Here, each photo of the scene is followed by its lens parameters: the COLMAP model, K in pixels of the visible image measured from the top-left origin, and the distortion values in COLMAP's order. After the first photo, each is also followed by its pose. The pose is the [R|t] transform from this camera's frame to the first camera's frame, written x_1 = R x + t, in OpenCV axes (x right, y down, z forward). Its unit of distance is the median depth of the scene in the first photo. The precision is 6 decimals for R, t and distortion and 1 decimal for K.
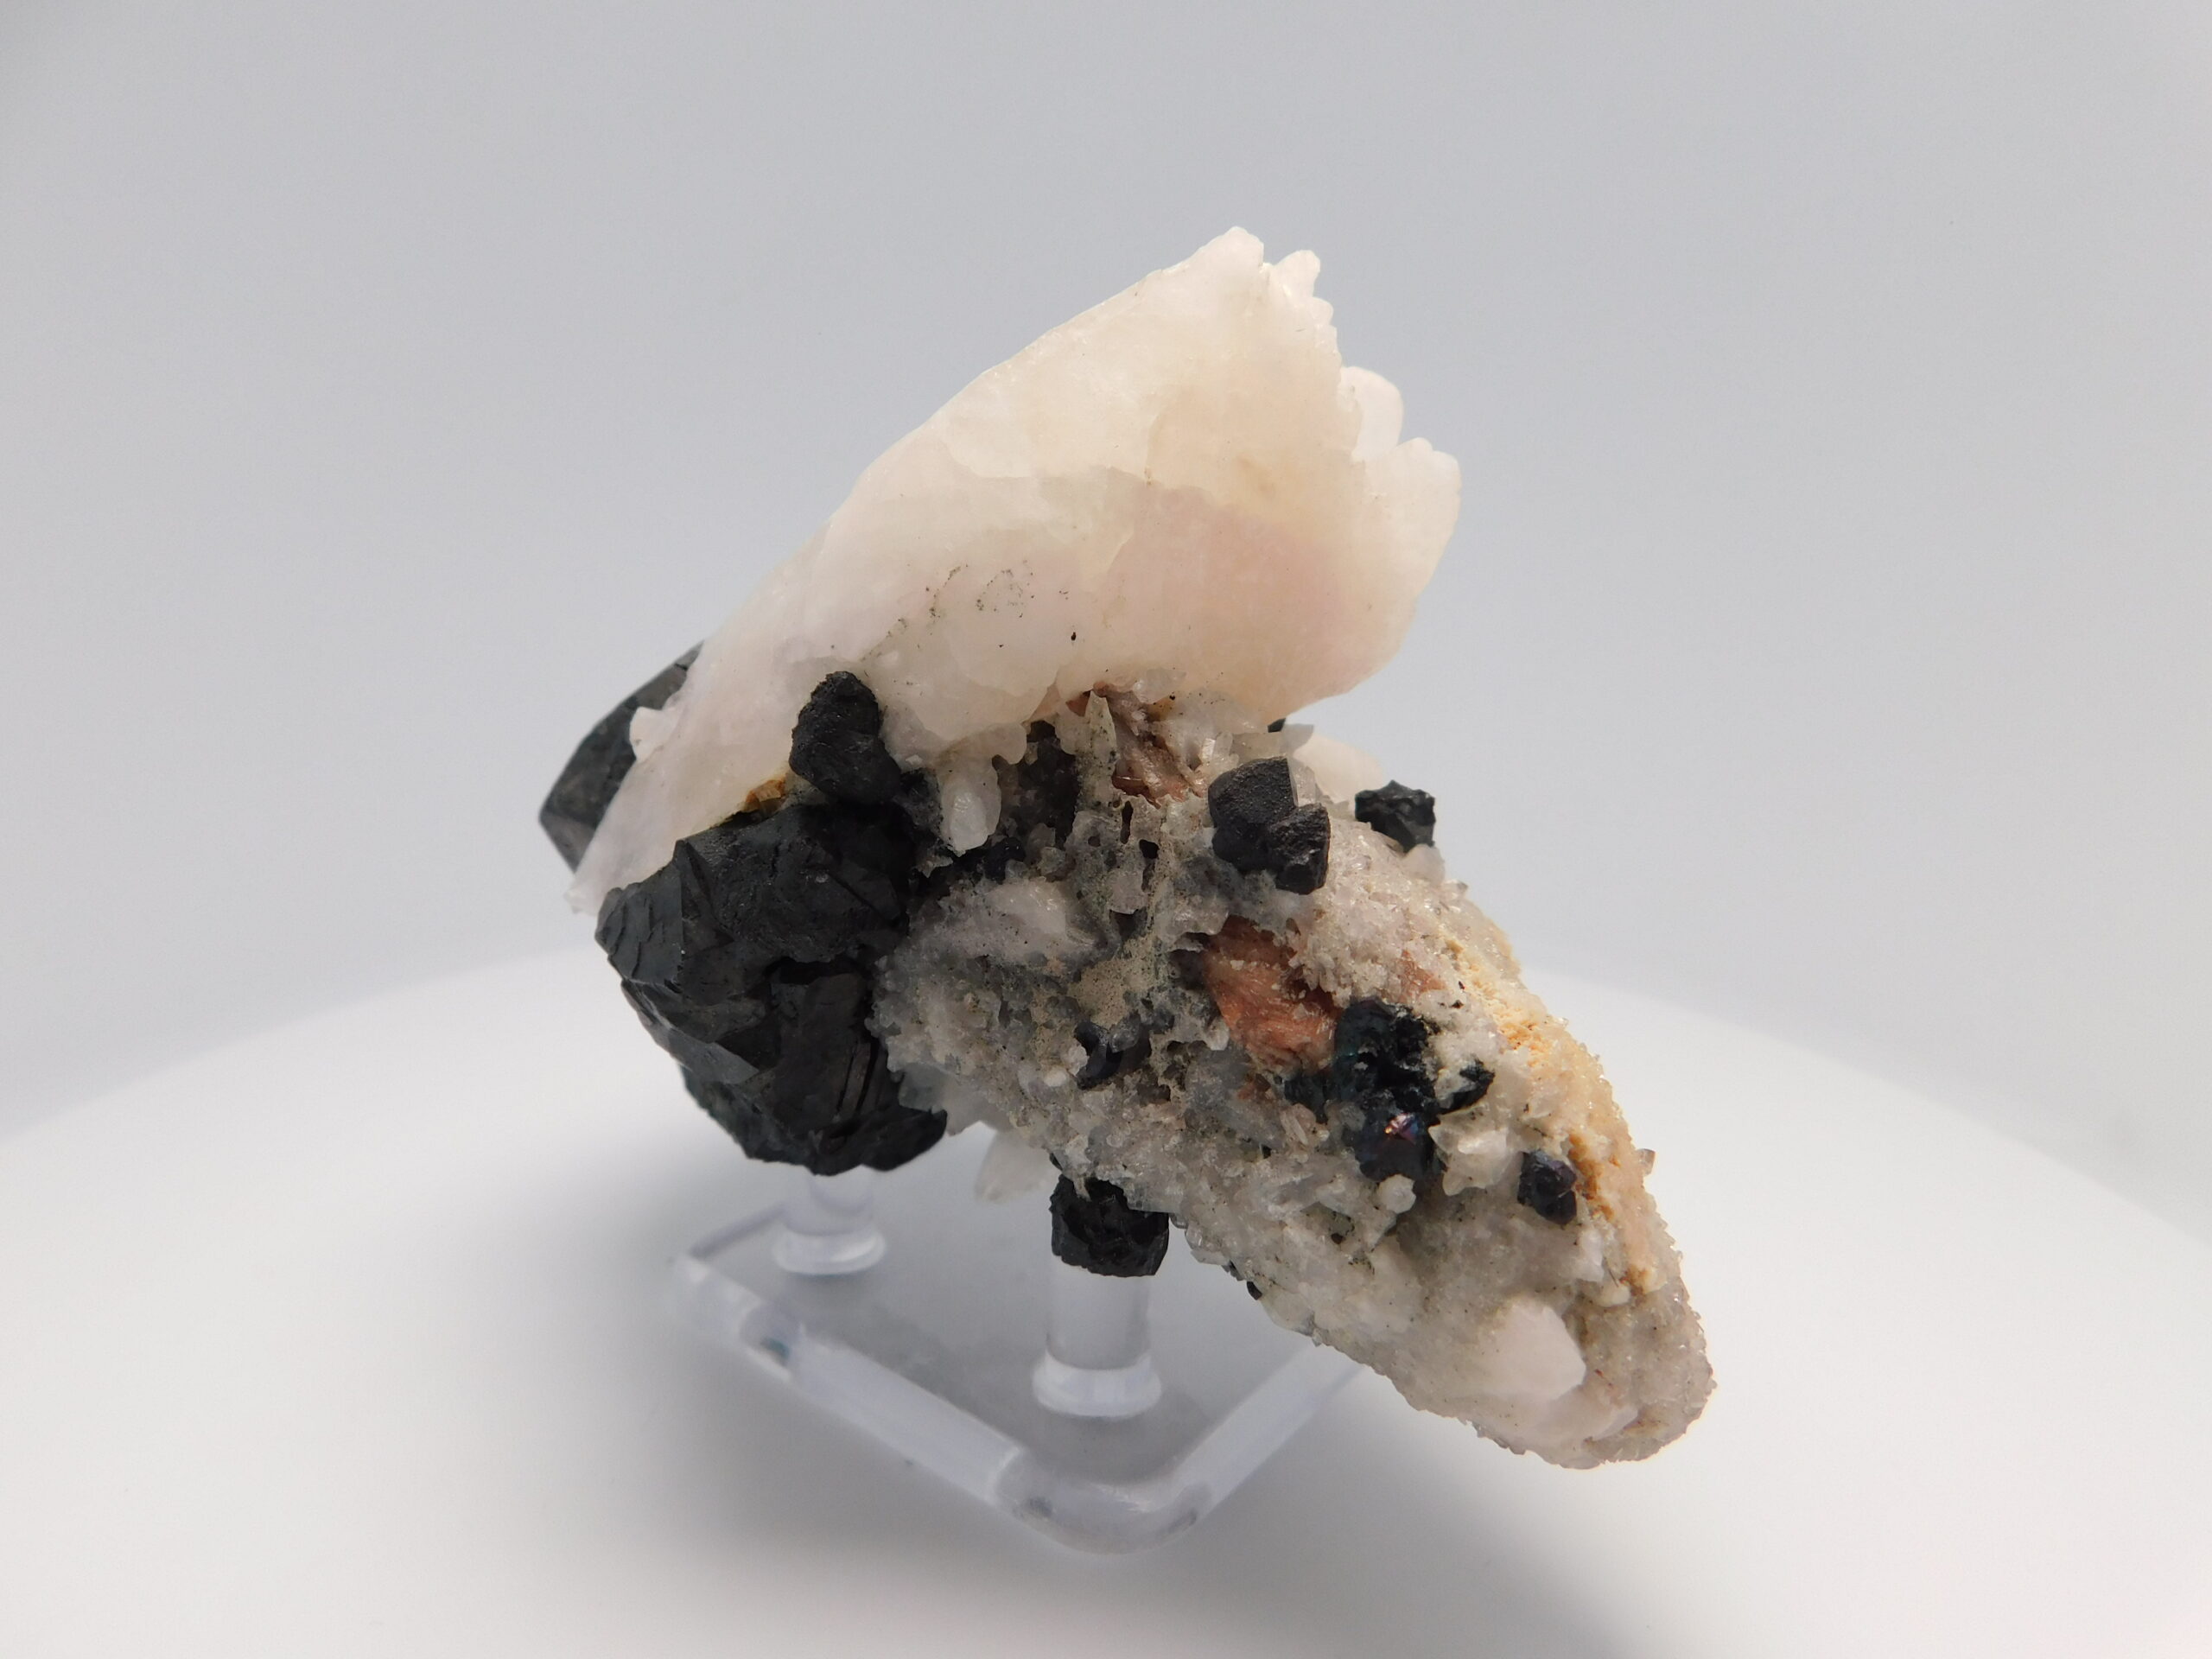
lens RADIAL K [[1449.8, 0, 1106.7], [0, 1449.8, 829.2], [0, 0, 1]] dist [-0.039169, 0.004391]
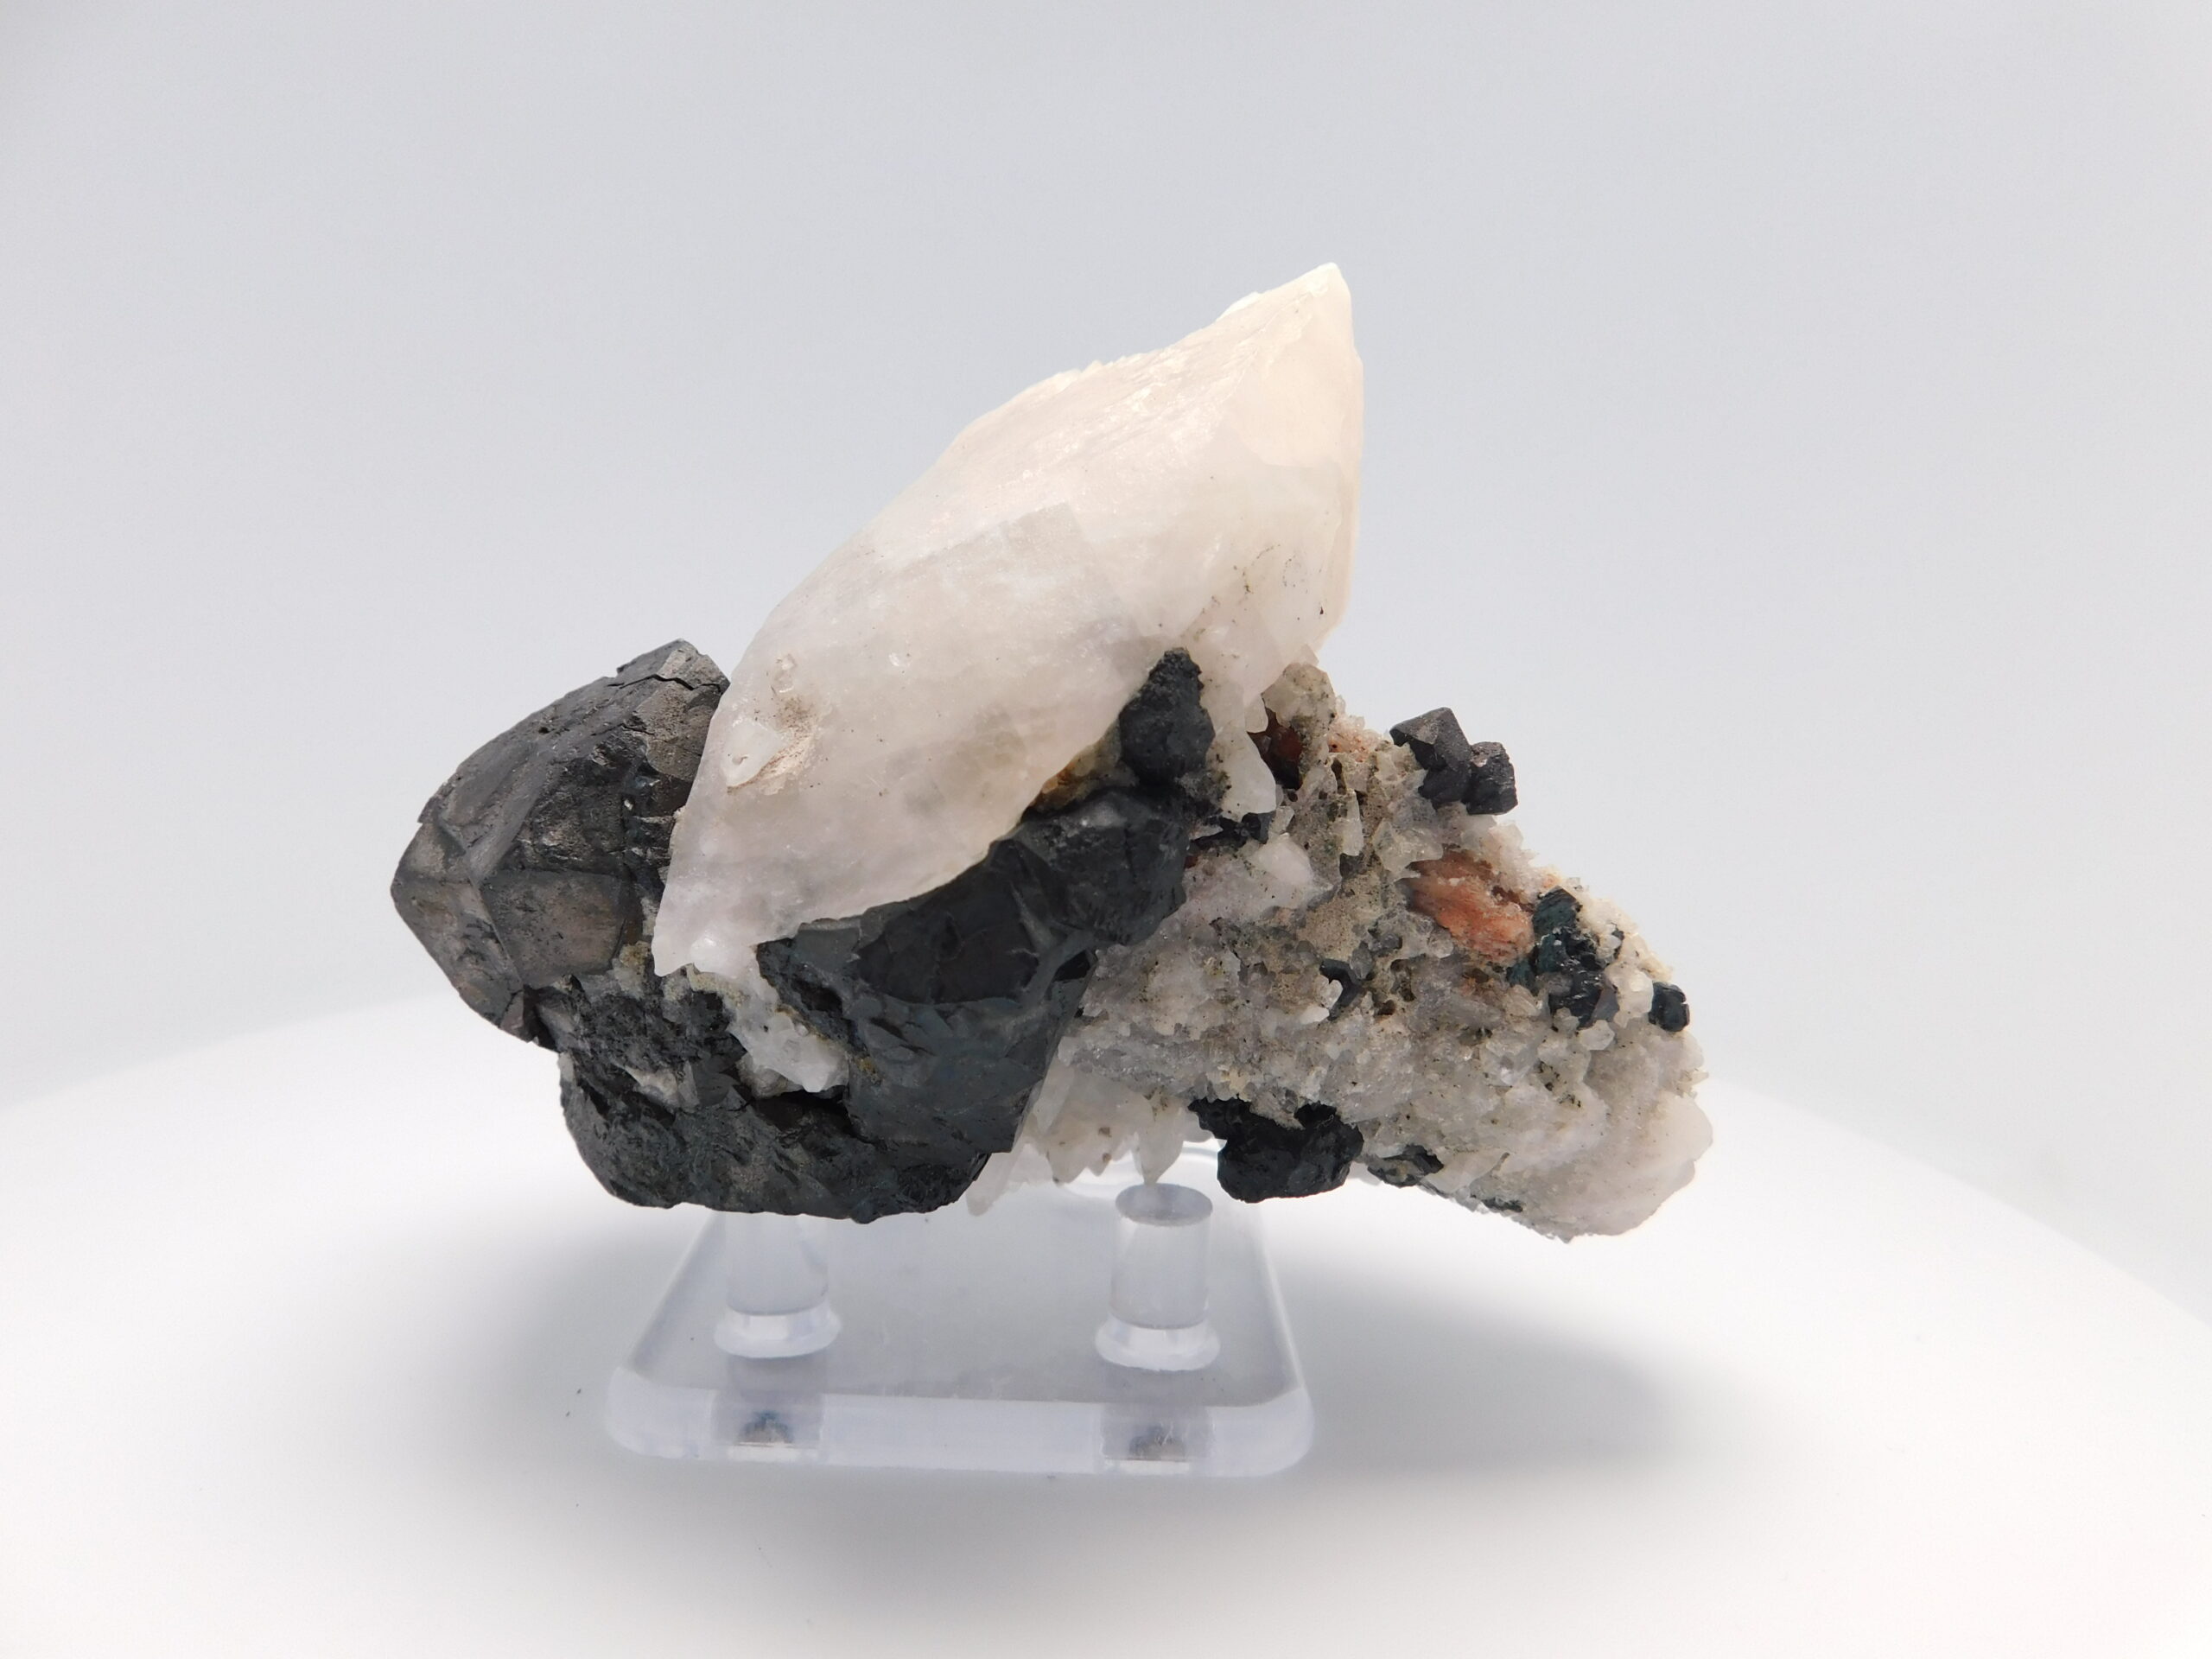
lens RADIAL K [[1449.8, 0, 1105.9], [0, 1449.8, 833.7], [0, 0, 1]] dist [-0.039169, 0.004391]
pose [[0.776152, -0.112337, 0.620458, -0.838761], [0.129853, 0.991387, 0.017058, -0.003285], [-0.617030, 0.067329, 0.784054, 0.232544]]
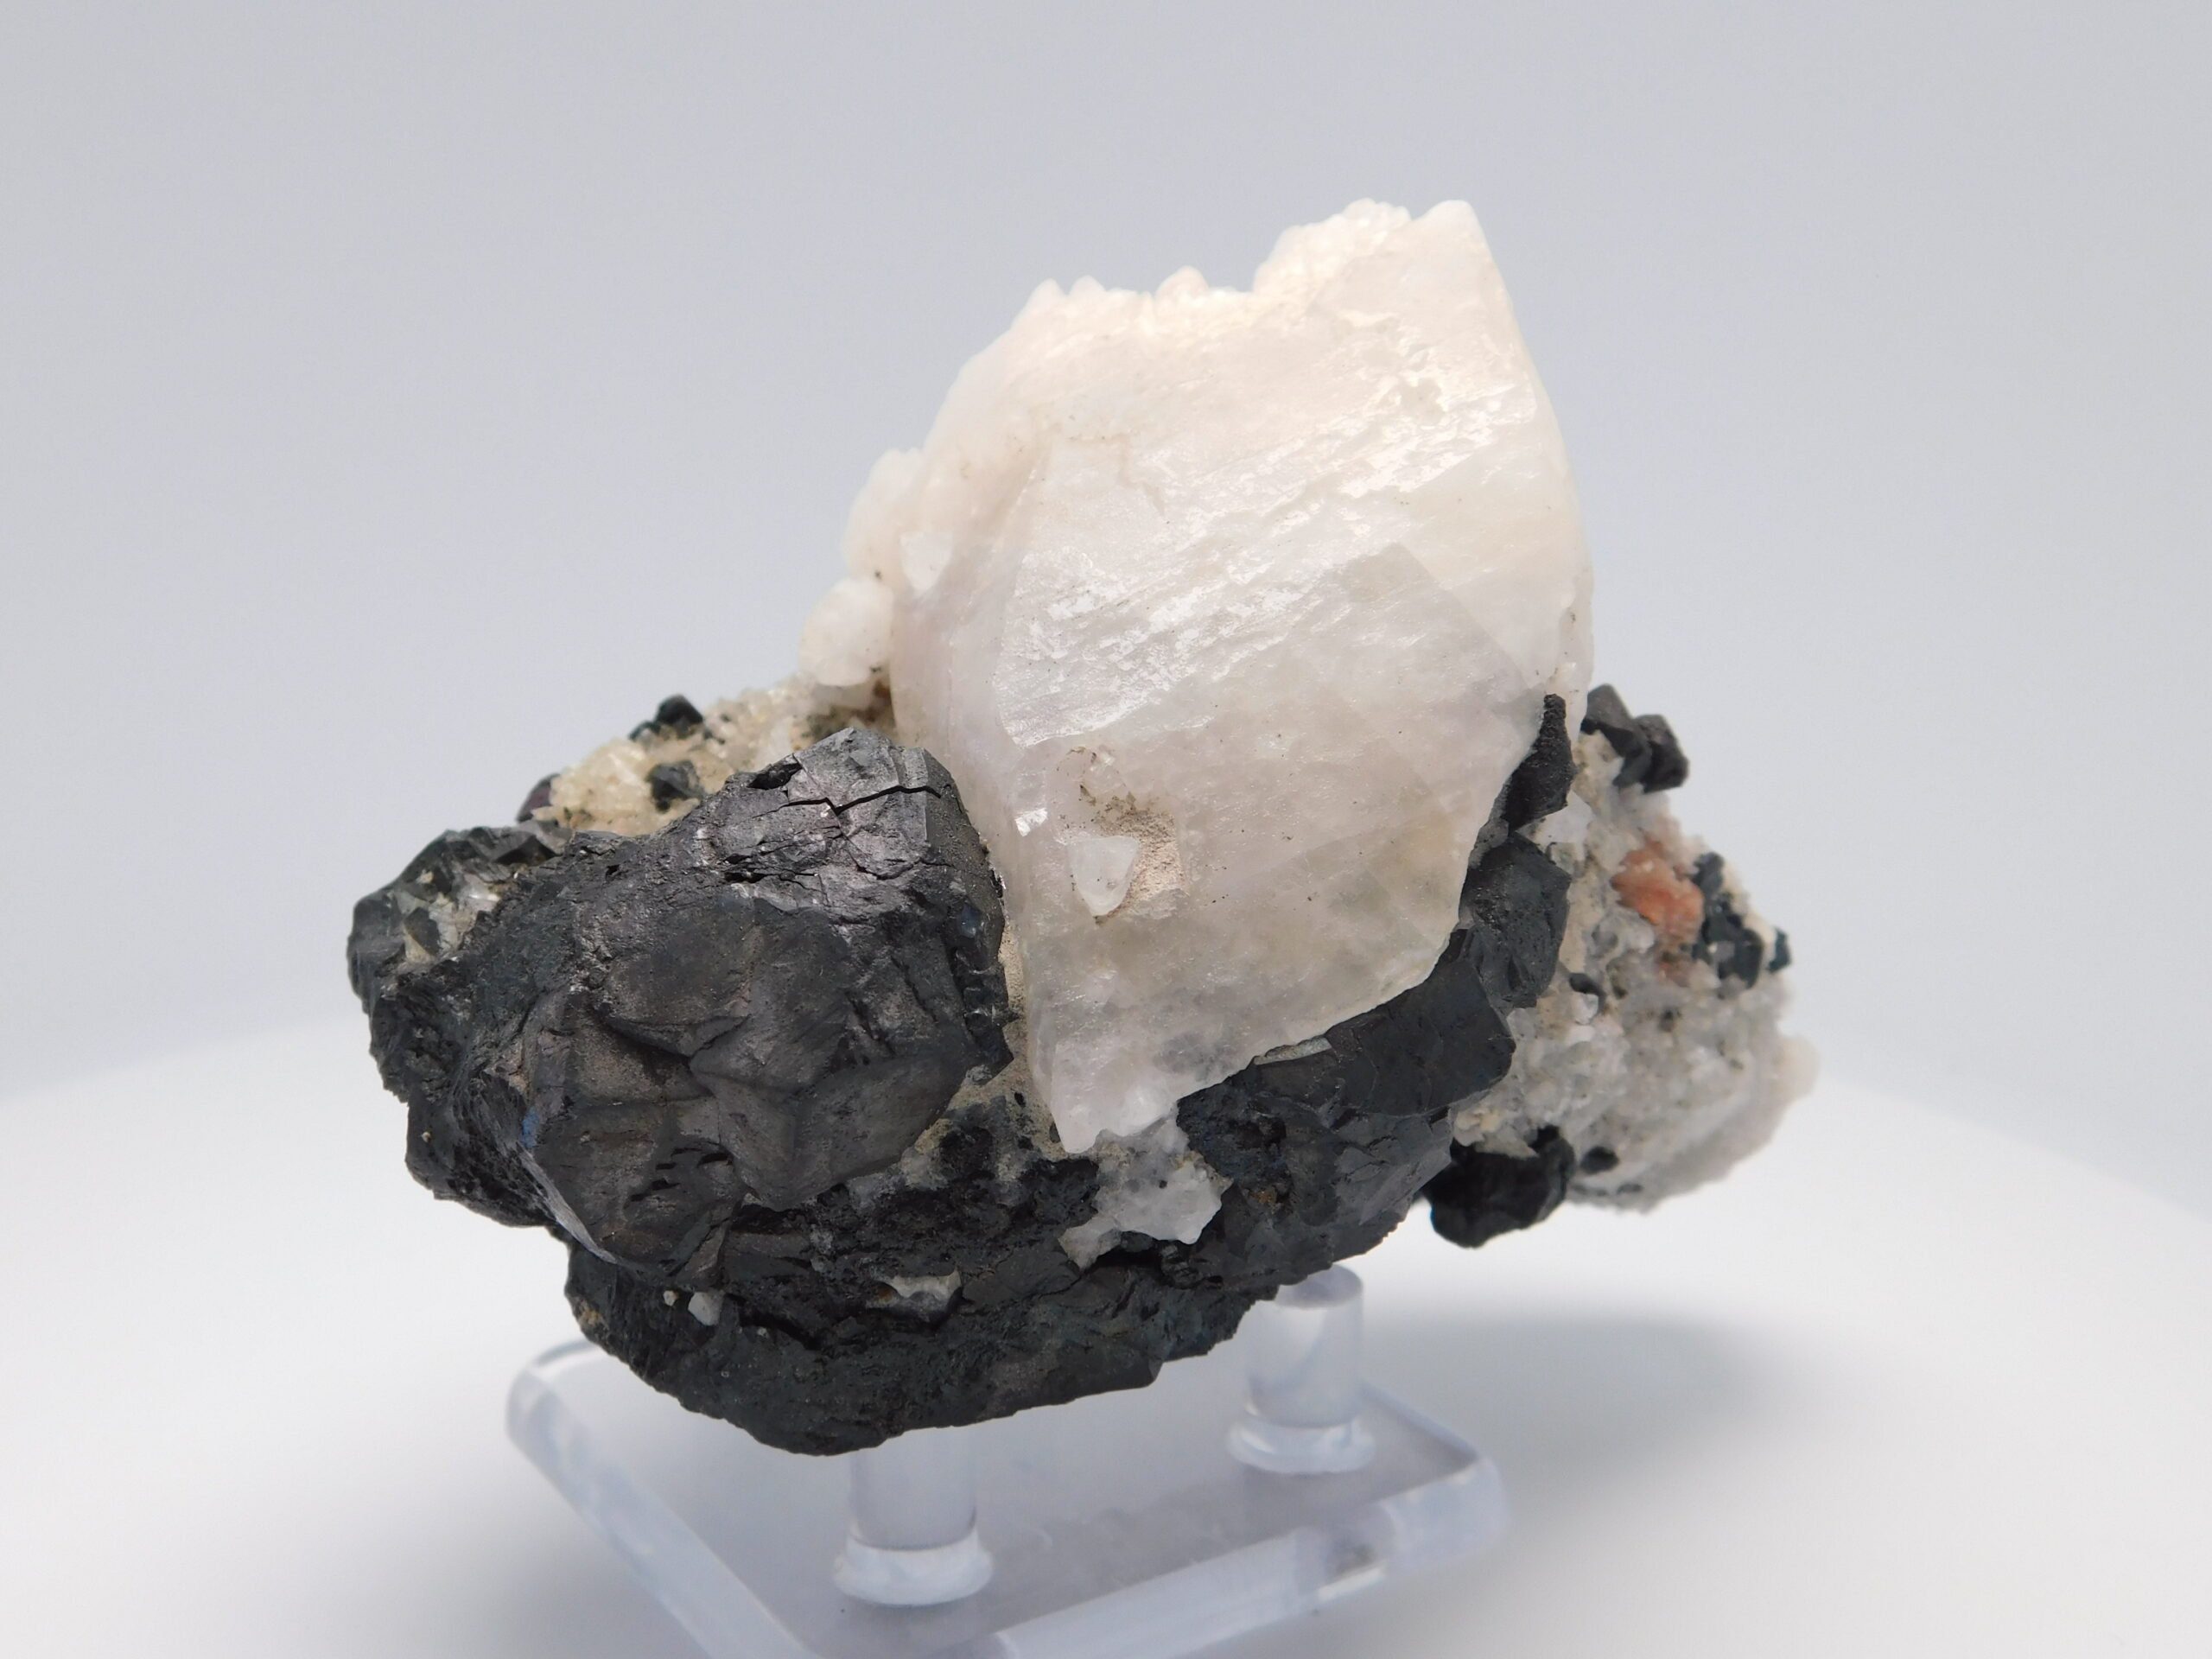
lens RADIAL K [[2622.8, 0, 1109.9], [0, 2622.8, 816.4], [0, 0, 1]] dist [-0.000534, 0.000000]
pose [[0.304403, -0.262472, 0.915668, -1.849280], [0.214683, 0.955459, 0.202509, -0.437193], [-0.928036, 0.134934, 0.347193, 0.649945]]
